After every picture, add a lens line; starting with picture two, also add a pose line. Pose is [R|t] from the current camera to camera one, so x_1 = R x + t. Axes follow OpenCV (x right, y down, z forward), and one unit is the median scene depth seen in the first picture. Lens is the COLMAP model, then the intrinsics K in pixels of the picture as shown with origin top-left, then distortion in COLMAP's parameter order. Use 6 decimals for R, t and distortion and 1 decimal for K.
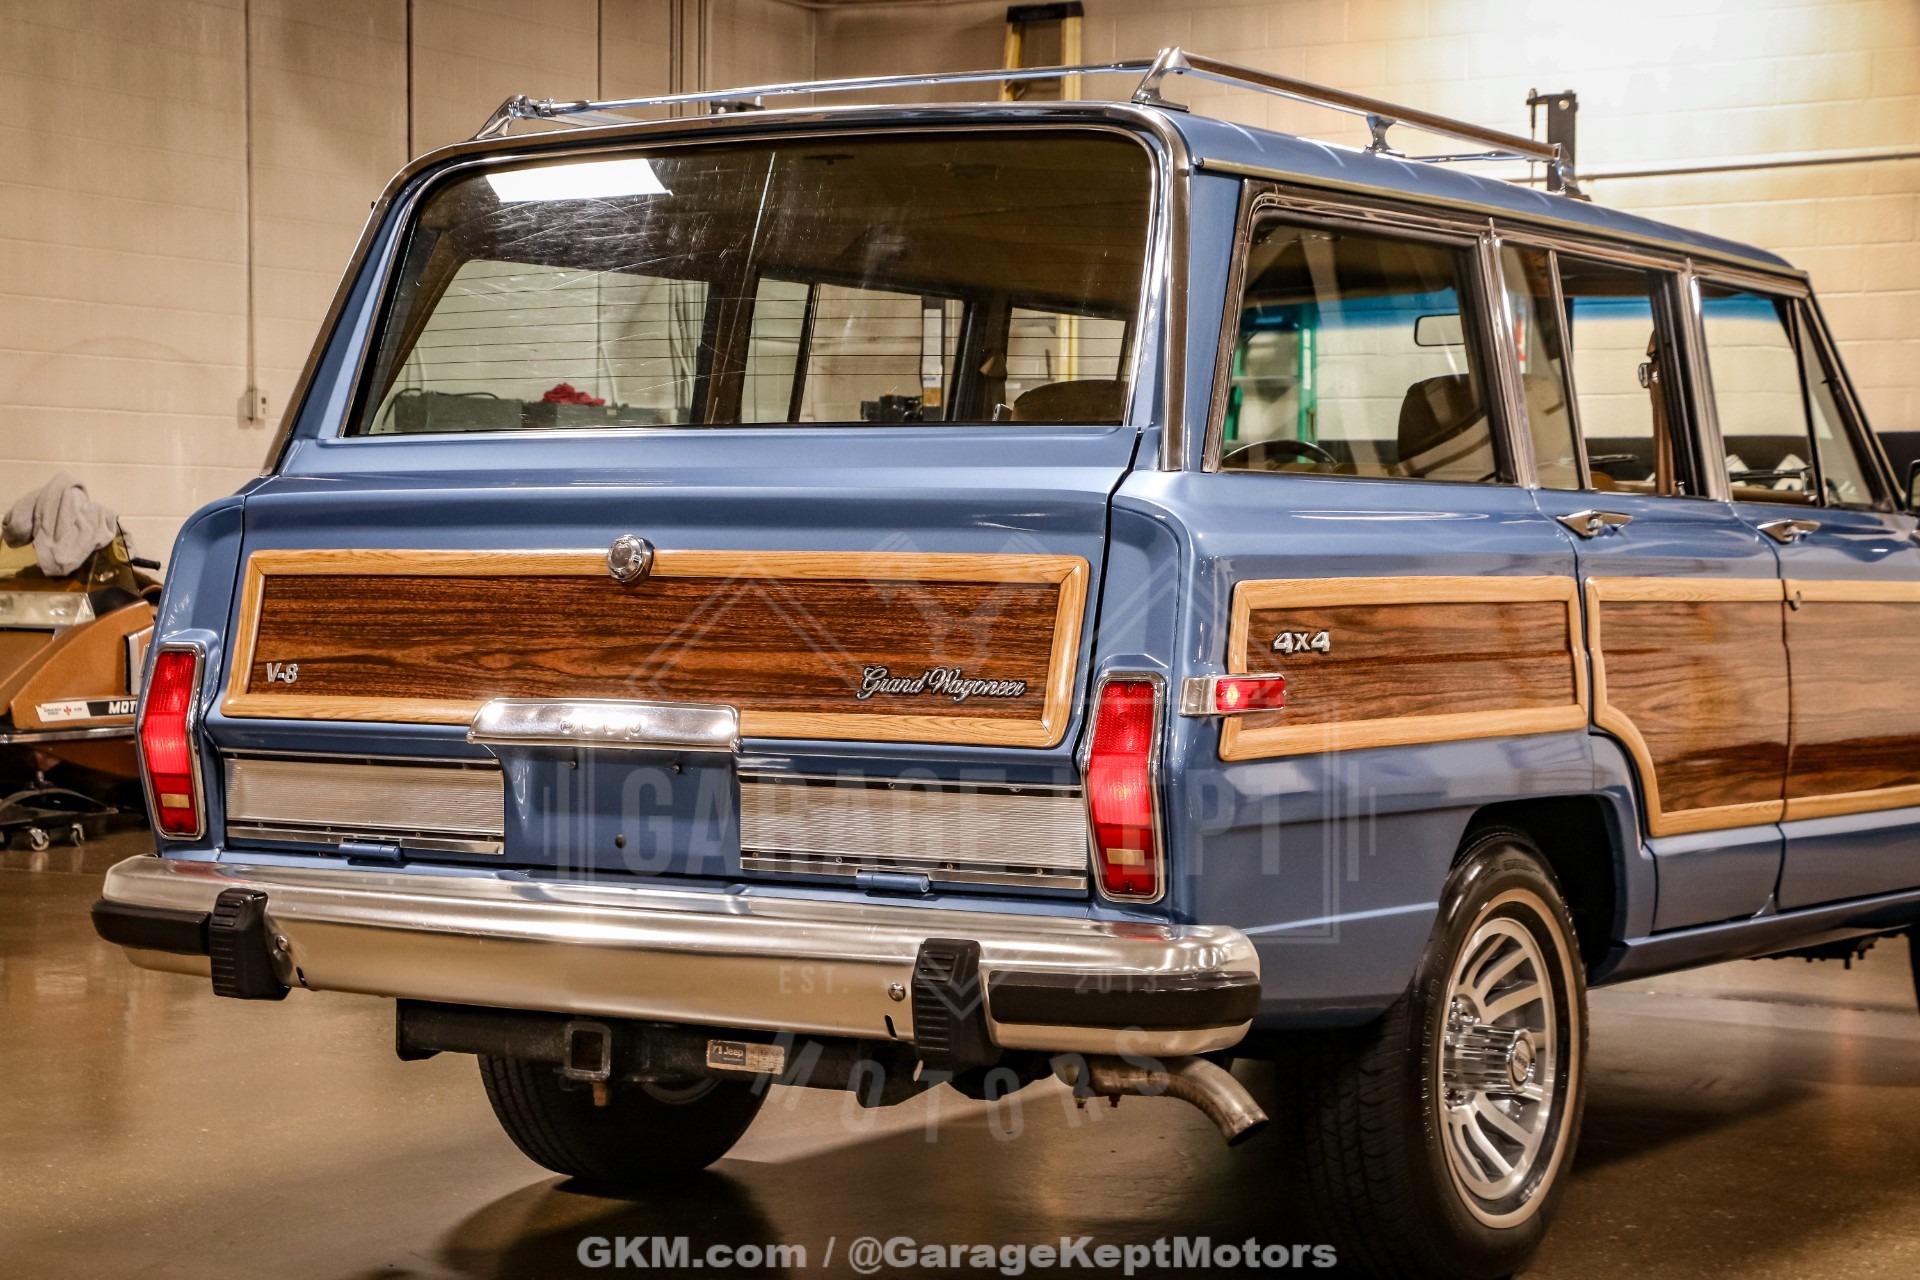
lens RADIAL K [[3718.4, 0, 908.5], [0, 3718.4, 678.6], [0, 0, 1]] dist [0.233429, 0.435969]
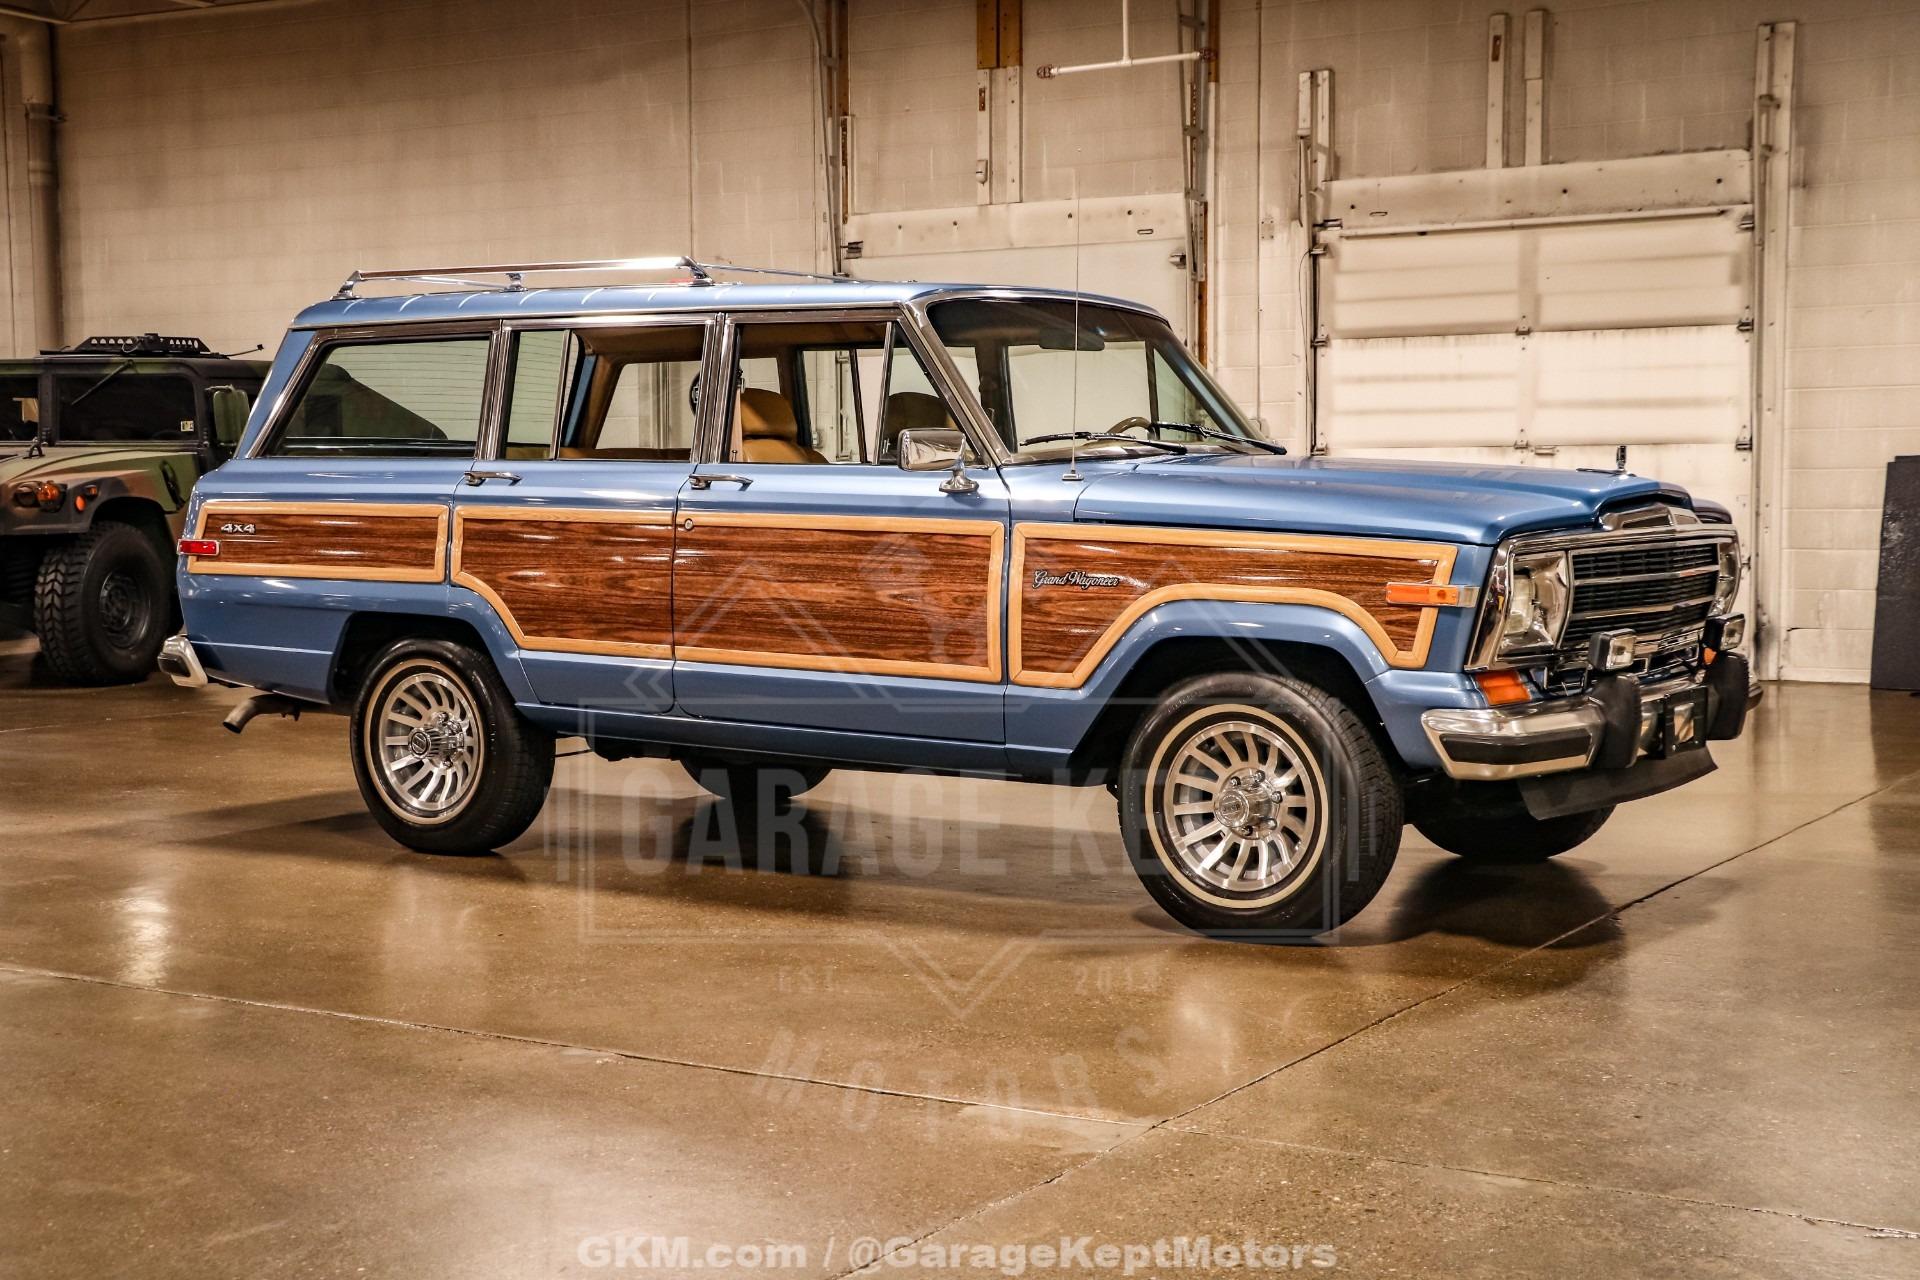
lens RADIAL K [[2529.2, 0, 942.7], [0, 2529.2, 658.3], [0, 0, 1]] dist [0.024945, 0.328620]
pose [[-0.025436, 0.066786, -0.997443, 1.581636], [-0.034859, 0.997100, 0.067652, -0.048714], [0.999068, 0.036491, -0.023035, 1.363781]]
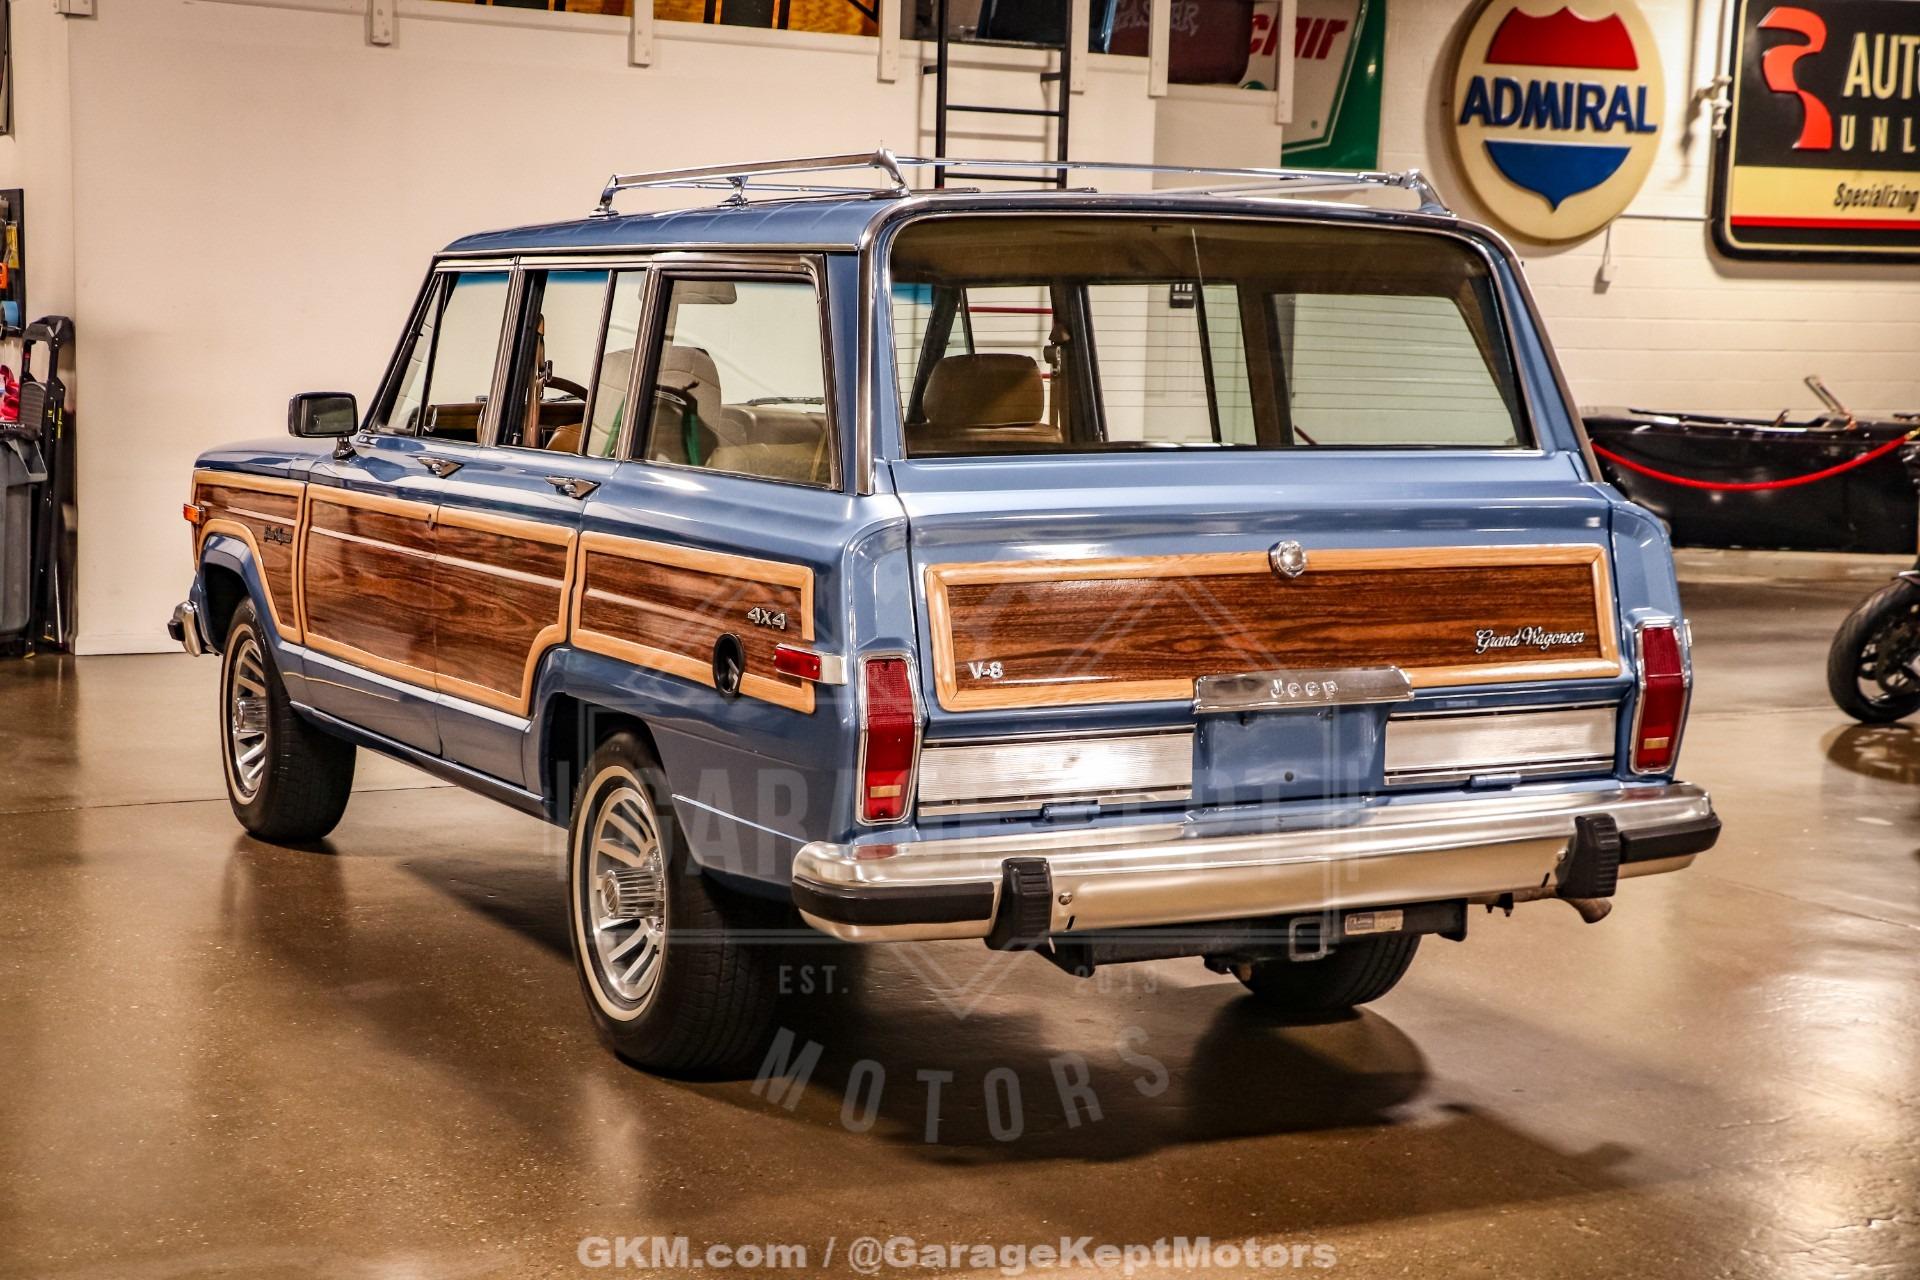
lens RADIAL K [[3142.0, 0, 956.1], [0, 3142.0, 701.2], [0, 0, 1]] dist [0.122410, 0.662320]
pose [[0.495021, -0.106795, 0.862293, -1.037551], [0.020047, 0.993557, 0.111544, -0.103135], [-0.868650, -0.037931, 0.493973, 0.539022]]
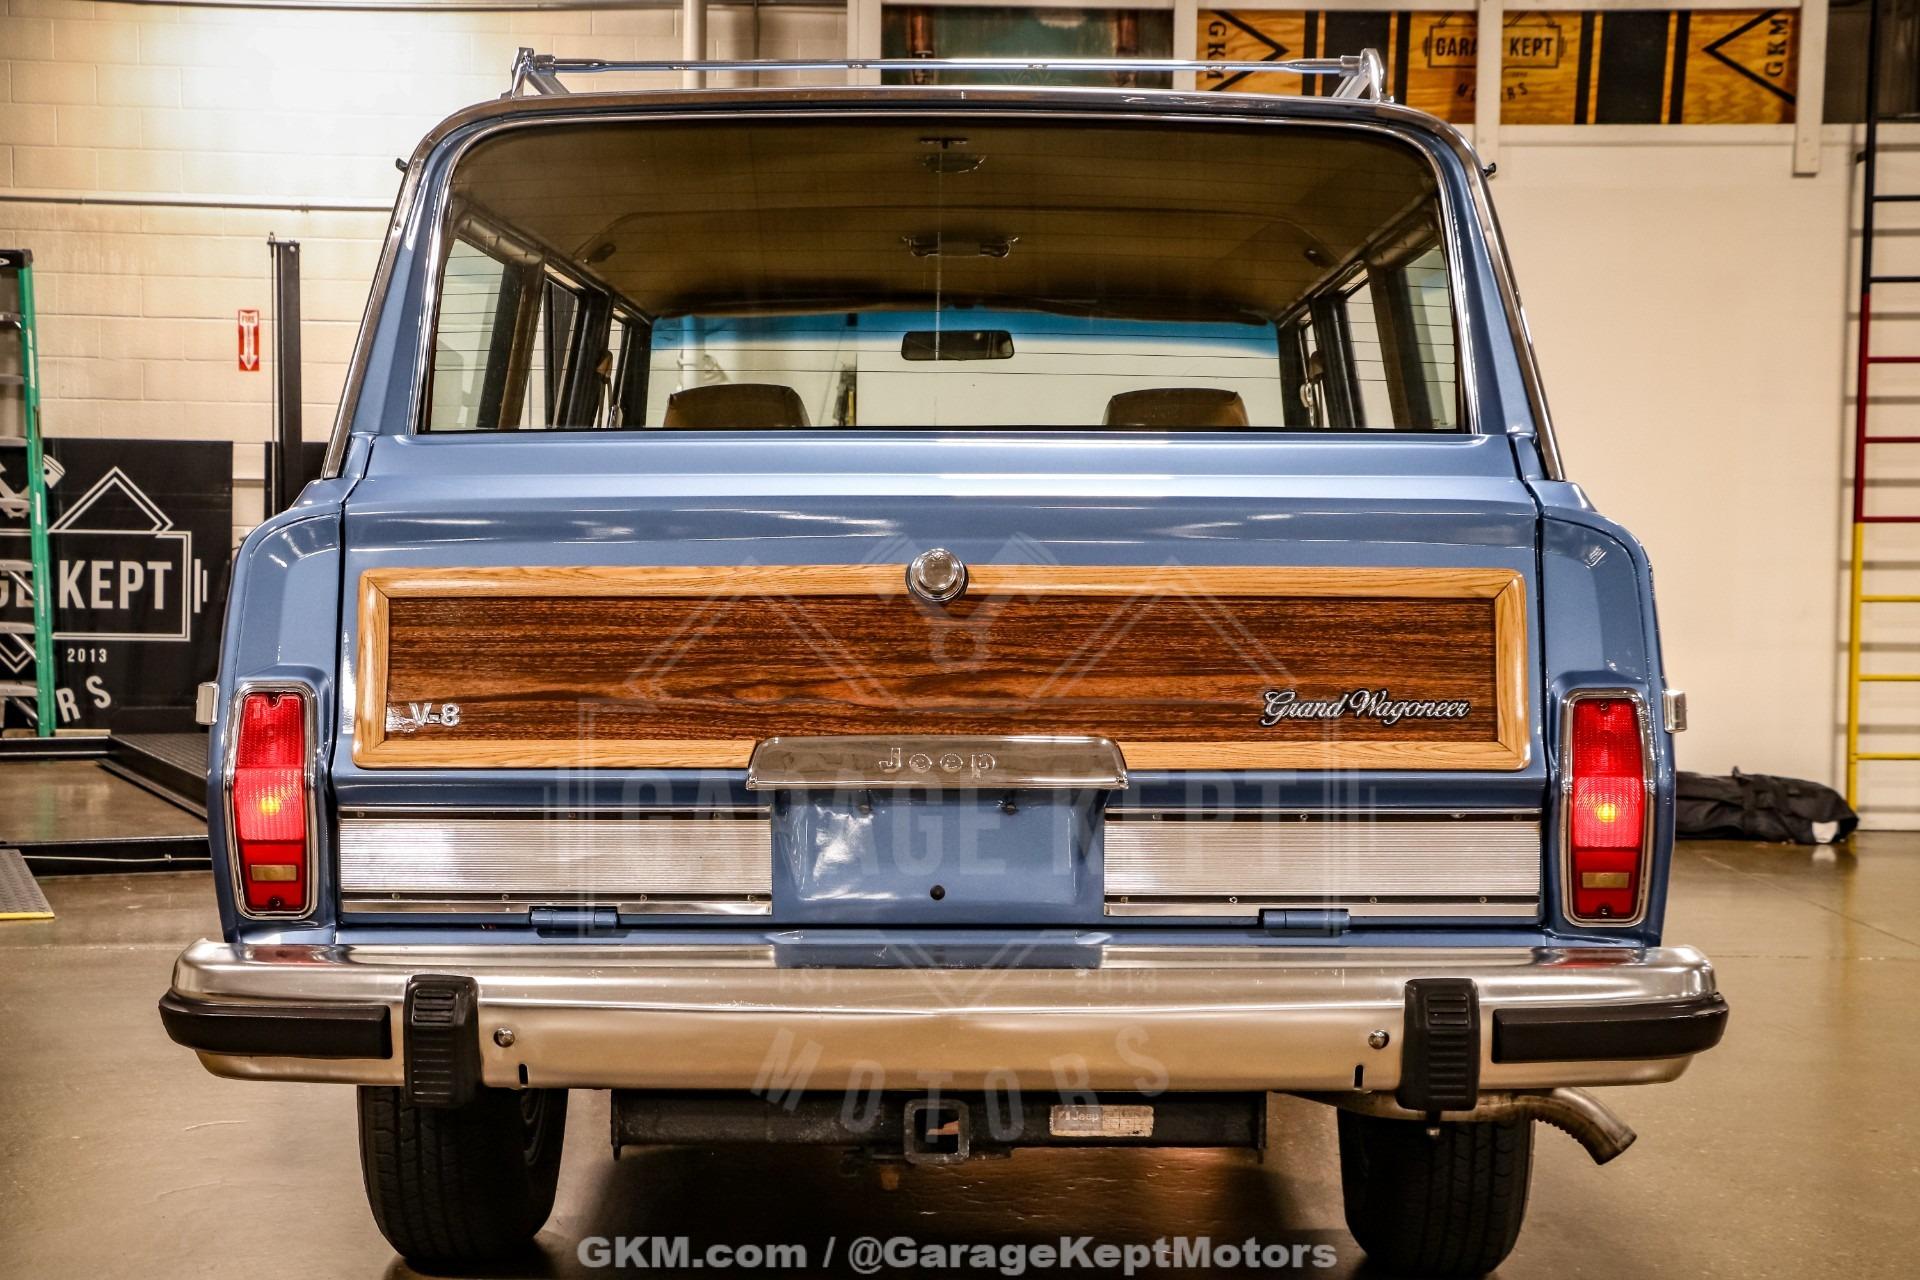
lens RADIAL K [[3069.9, 0, 927.0], [0, 3069.9, 674.2], [0, 0, 1]] dist [0.117724, 0.630990]
pose [[0.846572, -0.027316, 0.531573, -0.451562], [0.022195, 0.999625, 0.016020, -0.019639], [-0.531812, -0.001764, 0.846861, 0.364272]]
